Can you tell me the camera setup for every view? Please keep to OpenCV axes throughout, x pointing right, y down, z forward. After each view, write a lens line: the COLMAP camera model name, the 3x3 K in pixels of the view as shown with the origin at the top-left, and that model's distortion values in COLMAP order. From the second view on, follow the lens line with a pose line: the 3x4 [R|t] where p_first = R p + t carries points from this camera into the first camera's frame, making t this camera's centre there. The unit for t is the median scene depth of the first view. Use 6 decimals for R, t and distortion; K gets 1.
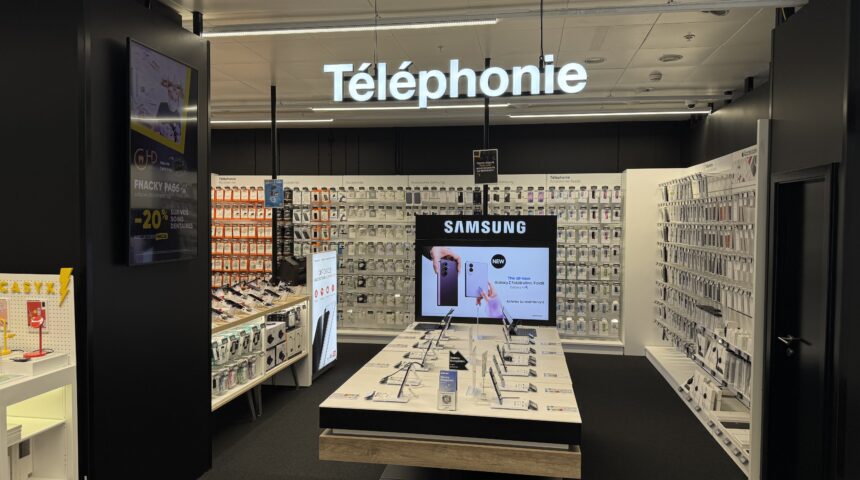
lens RADIAL K [[605.8, 0, 428.5], [0, 605.8, 239.7], [0, 0, 1]] dist [0.042102, -0.063026]
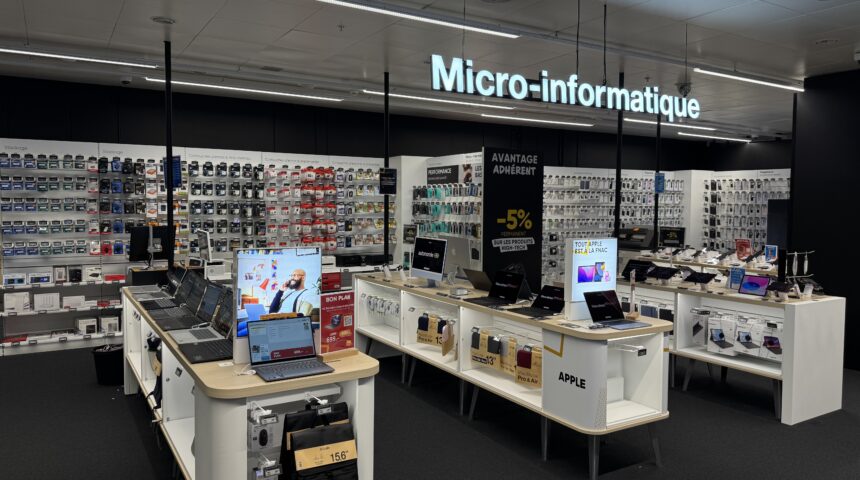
lens RADIAL K [[605.8, 0, 431.1], [0, 605.8, 239.9], [0, 0, 1]] dist [0.042102, -0.063026]
pose [[0.734971, -0.052517, 0.676062, -0.890014], [0.022975, 0.998353, 0.052576, -0.021788], [-0.677709, -0.023110, 0.734967, 0.216970]]
